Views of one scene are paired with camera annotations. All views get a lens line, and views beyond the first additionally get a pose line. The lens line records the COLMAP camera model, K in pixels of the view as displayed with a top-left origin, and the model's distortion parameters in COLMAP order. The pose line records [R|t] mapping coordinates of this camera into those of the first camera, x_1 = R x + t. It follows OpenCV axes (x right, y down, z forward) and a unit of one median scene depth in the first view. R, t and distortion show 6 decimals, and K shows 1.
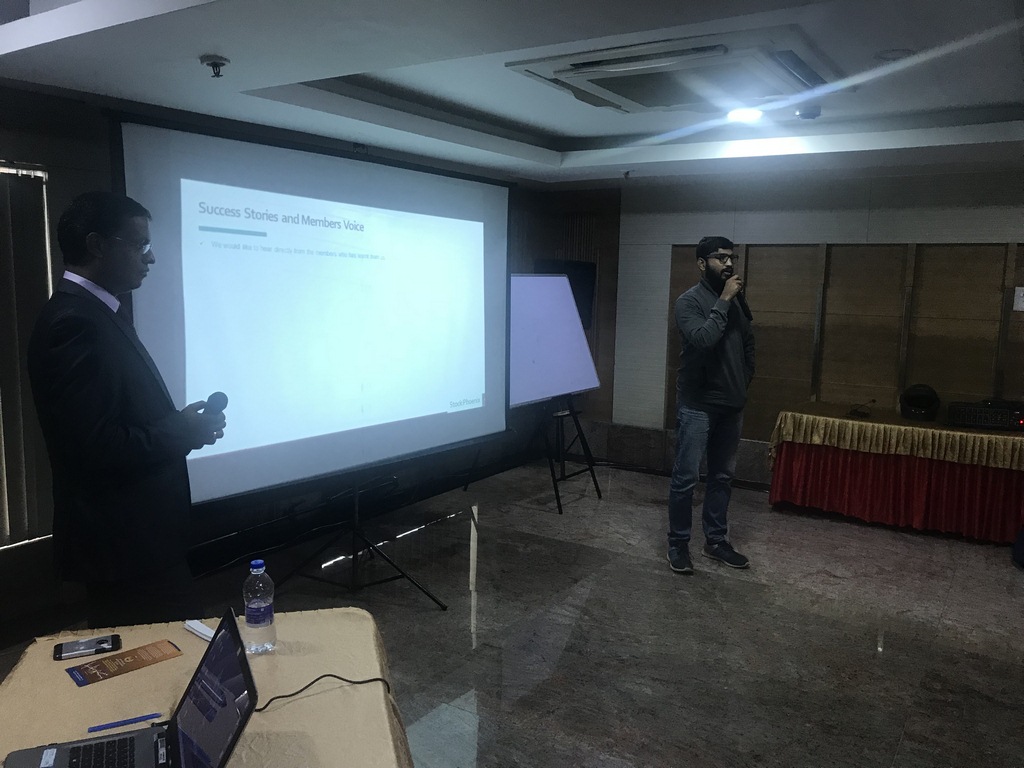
lens RADIAL K [[824.9, 0, 511.0], [0, 824.9, 381.8], [0, 0, 1]] dist [0.005136, 0.002658]
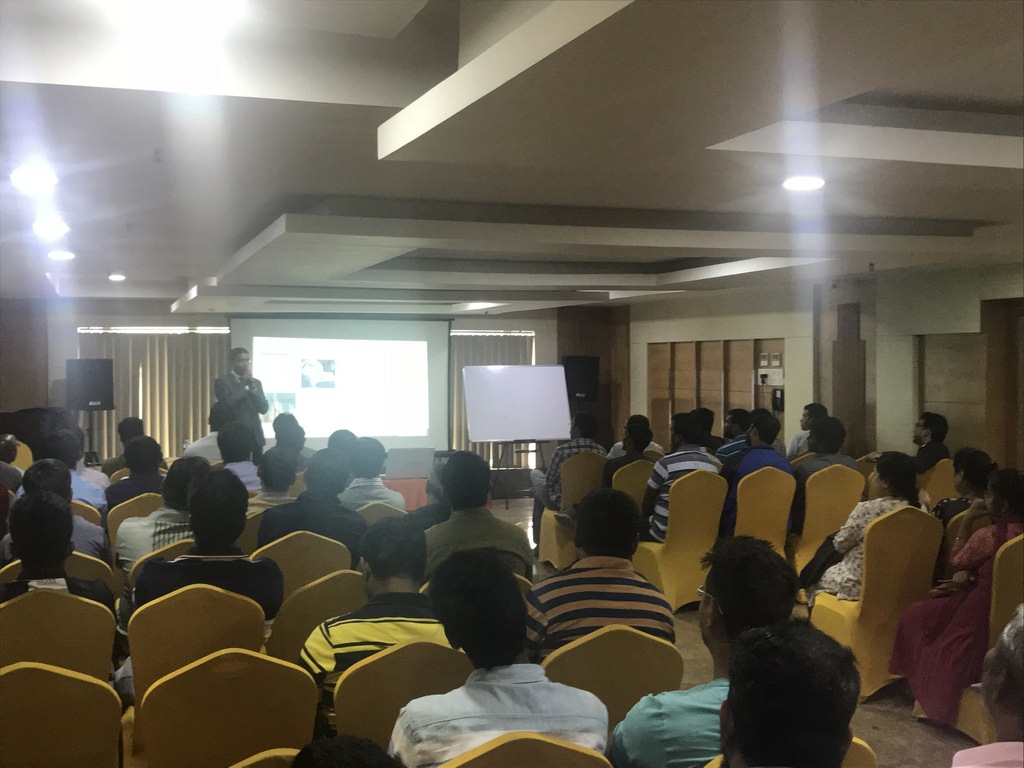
lens RADIAL K [[1221.6, 0, 512.0], [0, 1221.6, 384.0], [0, 0, 1]] dist [0.108630, -0.011771]
pose [[0.789511, -0.012569, -0.613608, 2.876056], [-0.058615, 0.993676, -0.095773, 0.257074], [0.610931, 0.111580, 0.783781, -1.704497]]
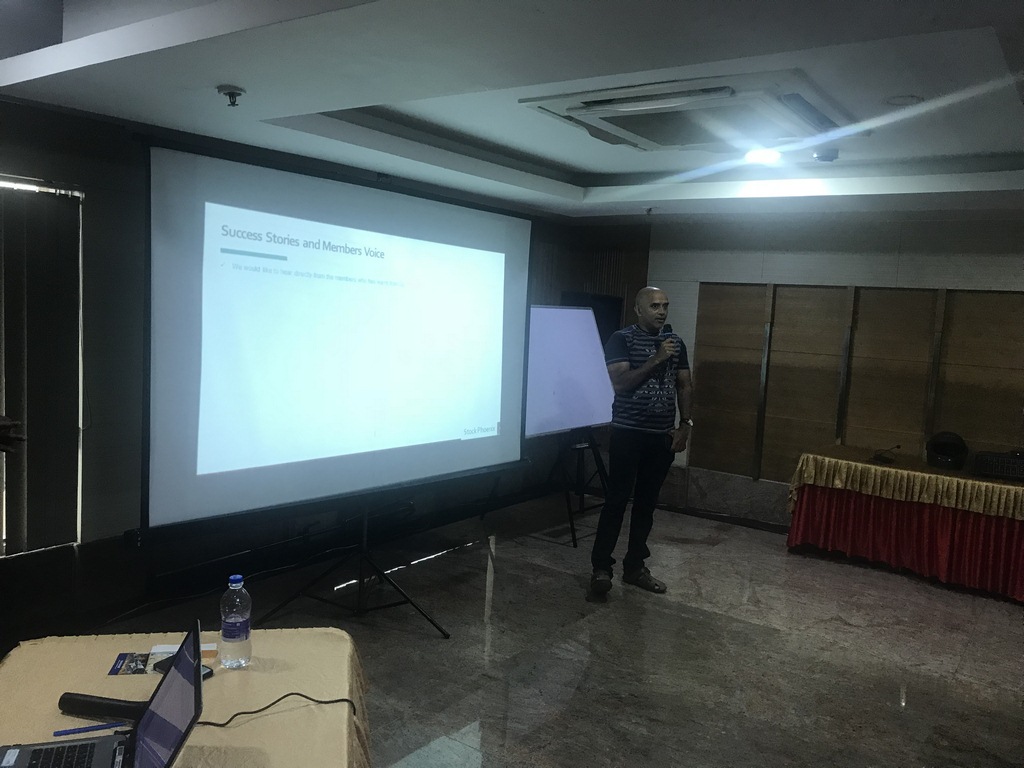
lens RADIAL K [[823.5, 0, 509.6], [0, 823.5, 378.3], [0, 0, 1]] dist [0.005546, -0.001486]
pose [[0.998355, 0.038289, -0.042680, 0.026408], [-0.040038, 0.998361, -0.040903, 0.000865], [0.041044, 0.042545, 0.998251, -0.003877]]
